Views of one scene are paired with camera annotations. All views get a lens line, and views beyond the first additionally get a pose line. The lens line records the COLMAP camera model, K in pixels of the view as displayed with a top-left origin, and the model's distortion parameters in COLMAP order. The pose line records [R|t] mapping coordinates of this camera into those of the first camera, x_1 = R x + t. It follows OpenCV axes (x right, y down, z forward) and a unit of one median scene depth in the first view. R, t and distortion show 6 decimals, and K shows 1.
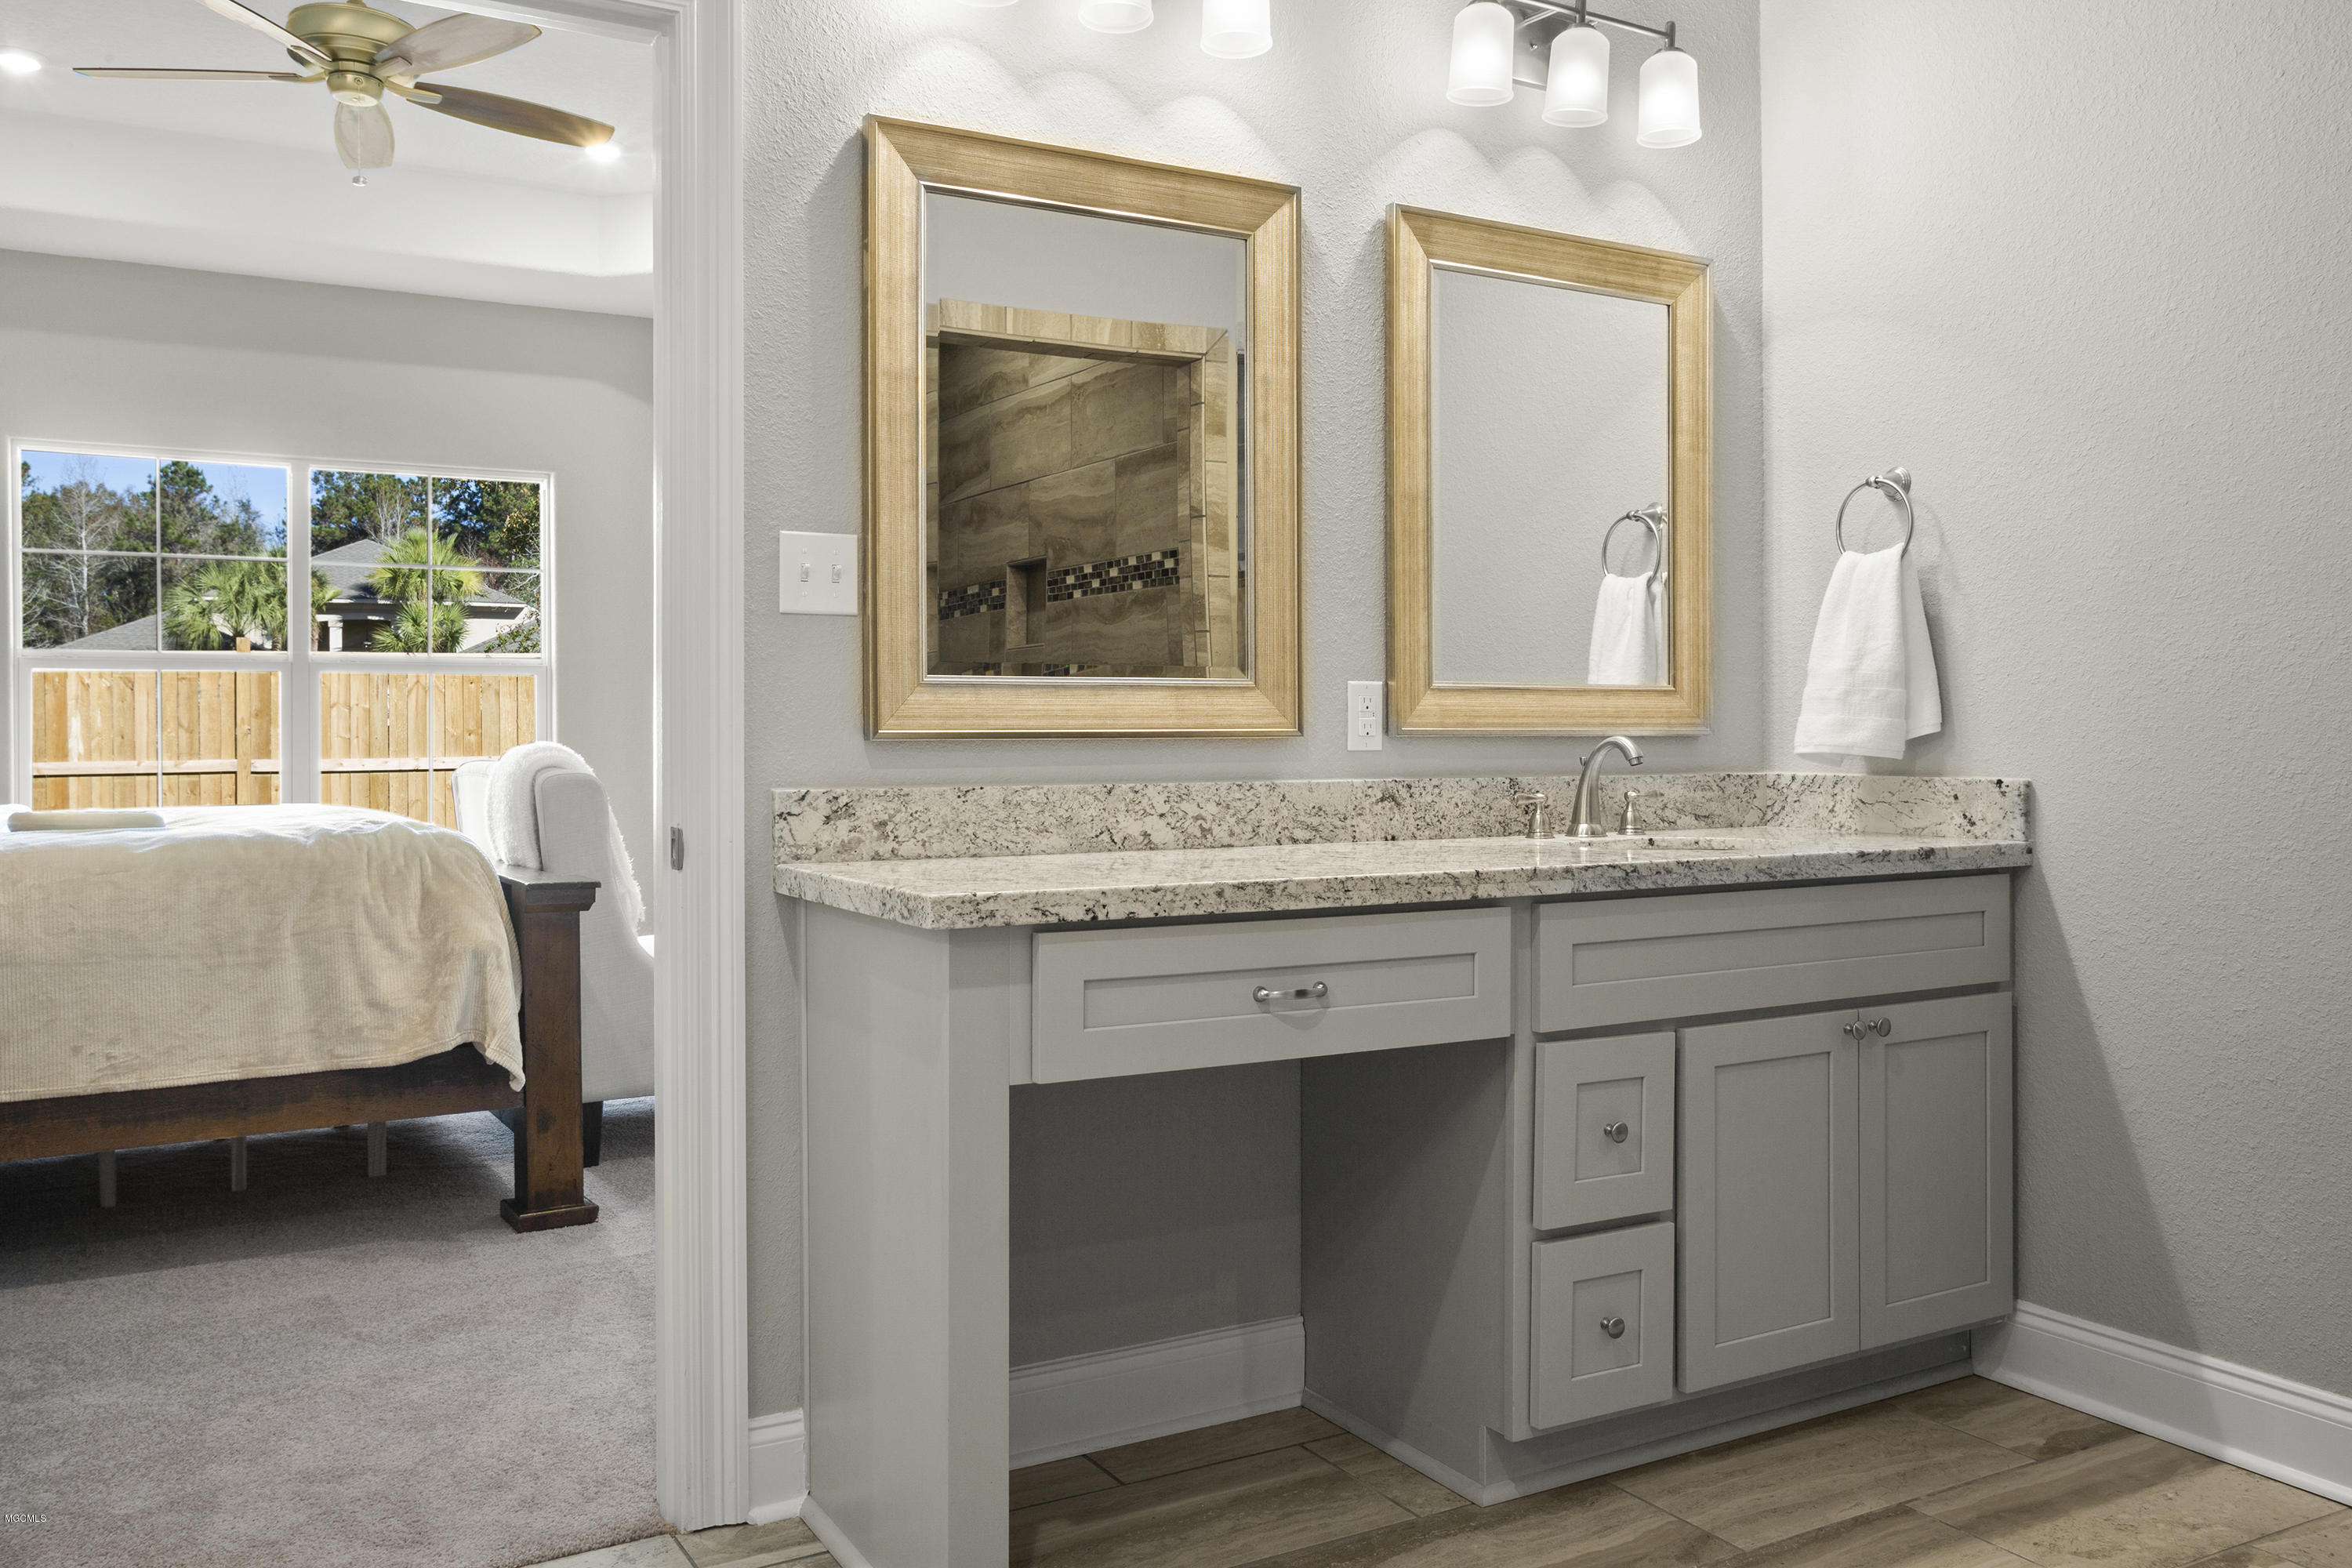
lens RADIAL K [[1837.3, 0, 1186.1], [0, 1837.3, 734.4], [0, 0, 1]] dist [-0.013443, 0.008028]
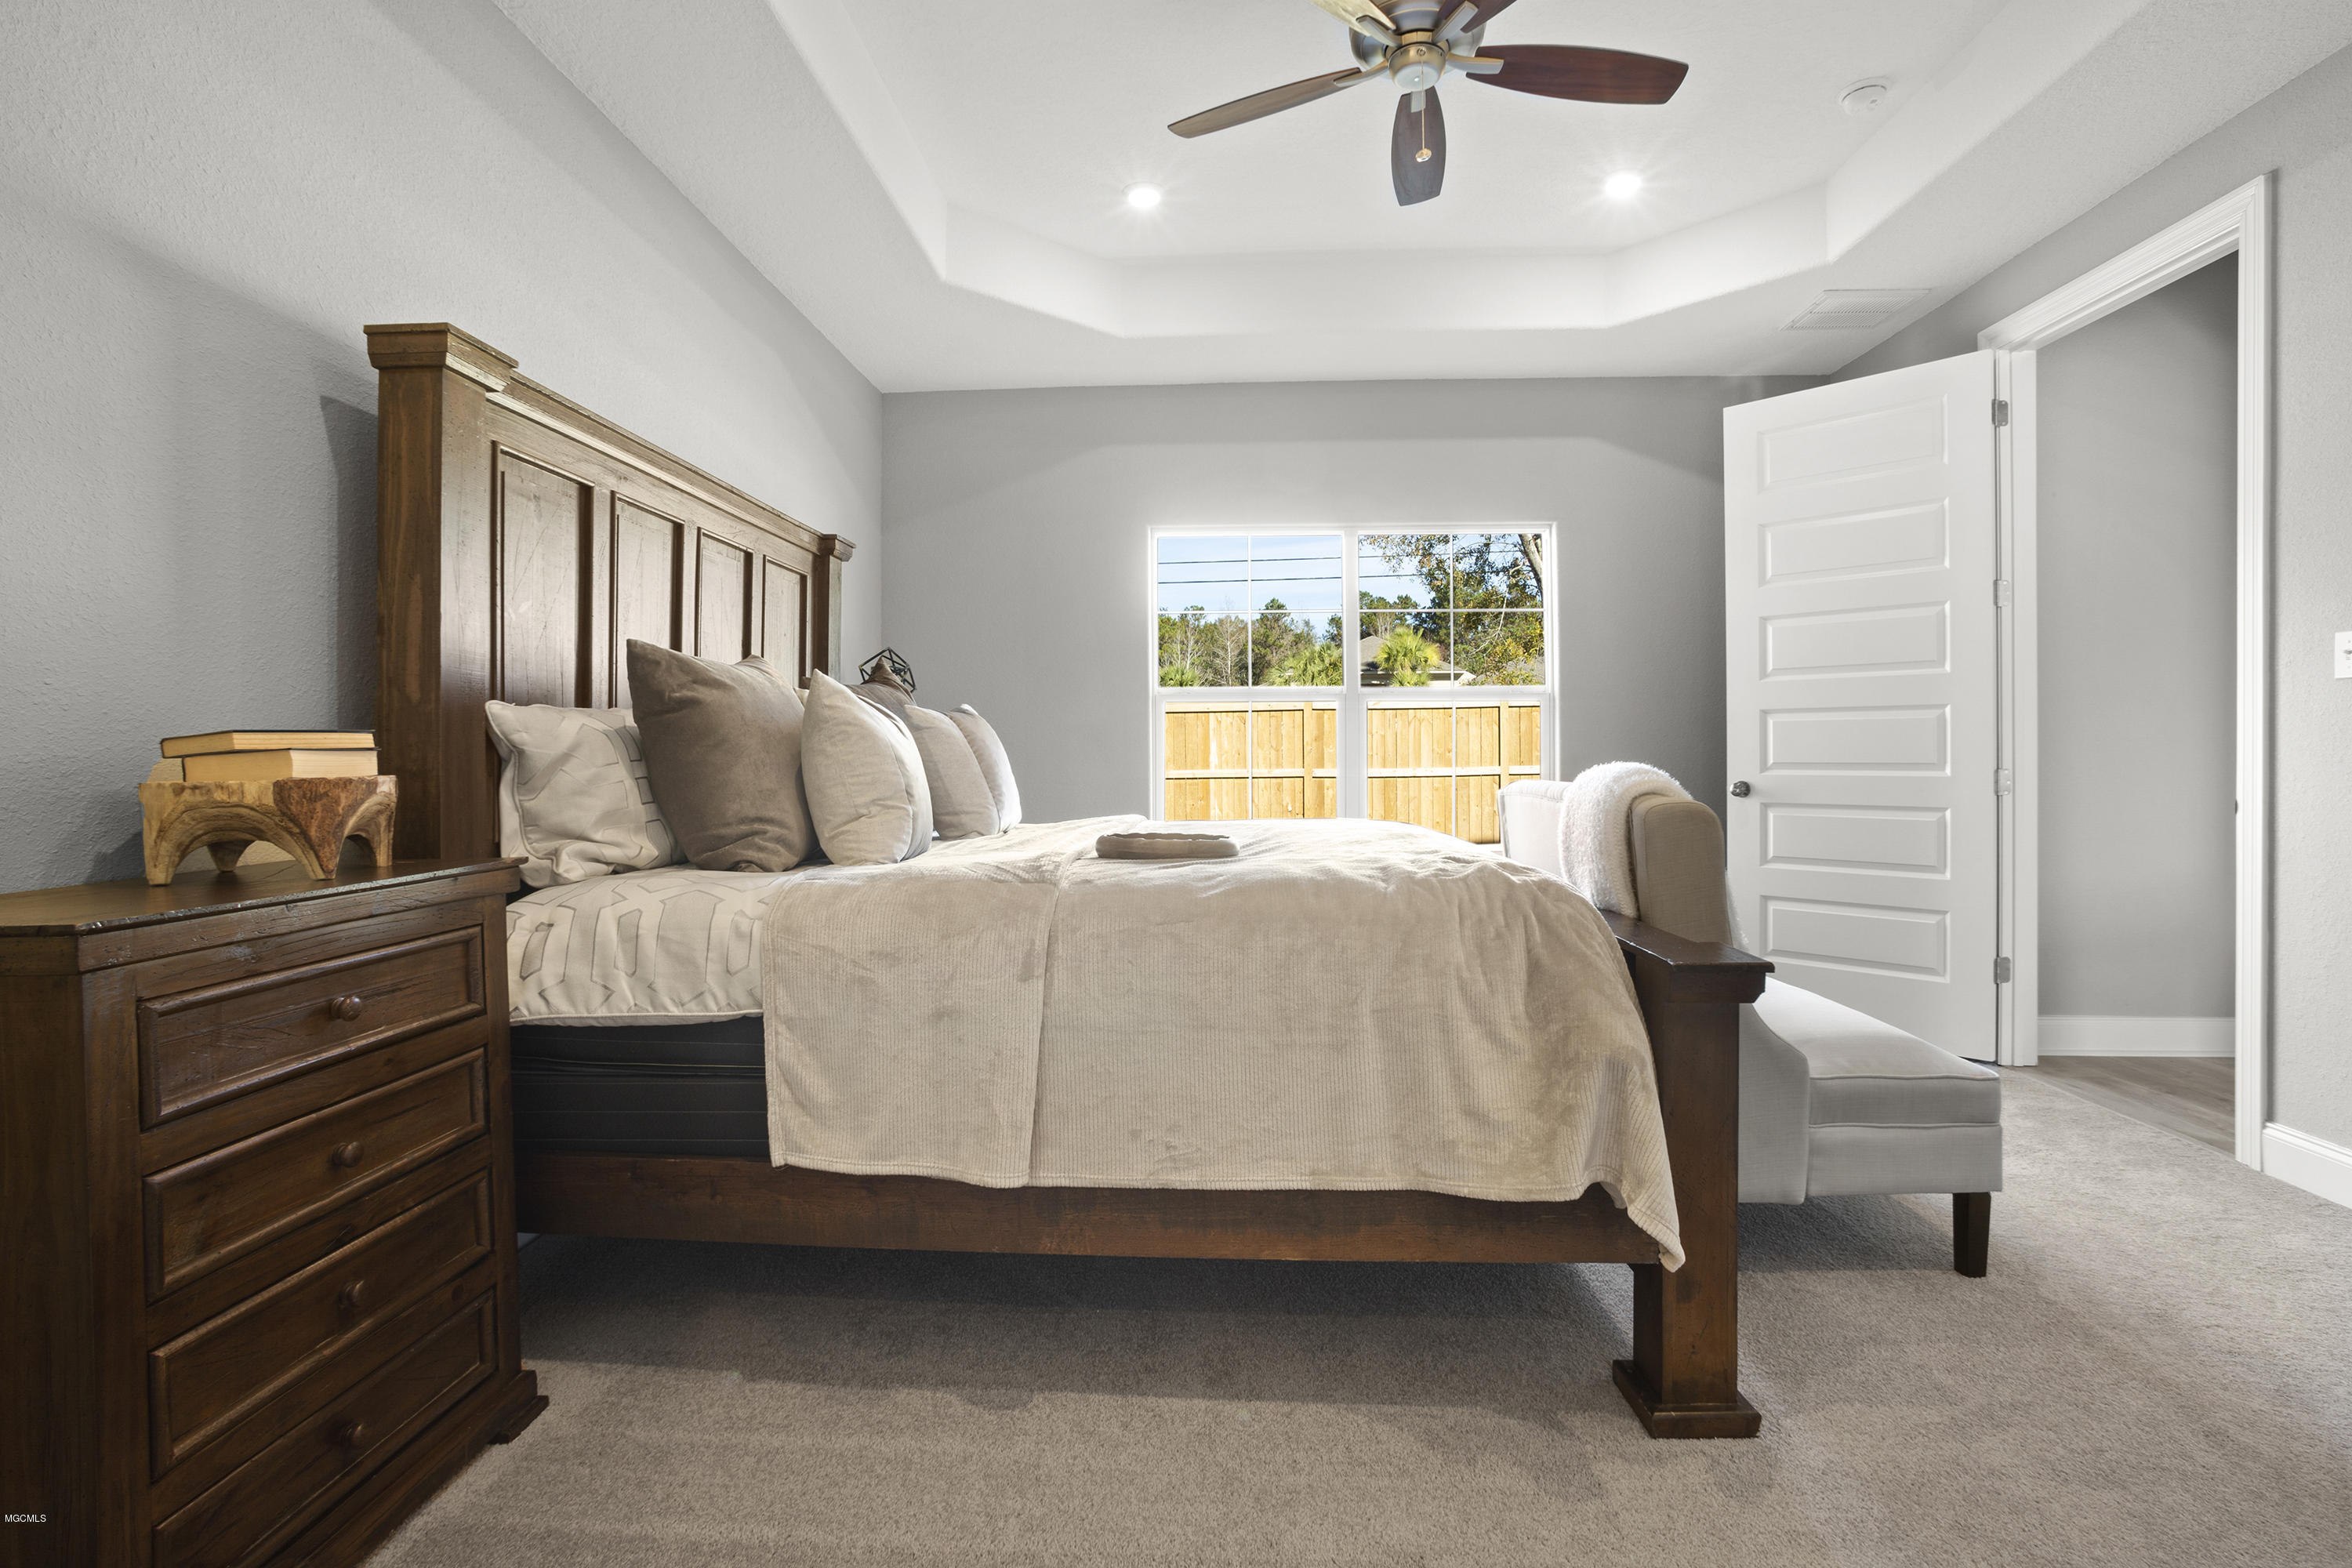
lens RADIAL K [[1163.1, 0, 1176.0], [0, 1163.1, 784.0], [0, 0, 1]] dist [-0.028467, 0.000698]
pose [[0.832660, 0.012993, -0.553632, -0.275353], [0.002466, 0.999628, 0.027169, -0.000990], [0.553779, -0.023988, 0.832318, 0.526386]]
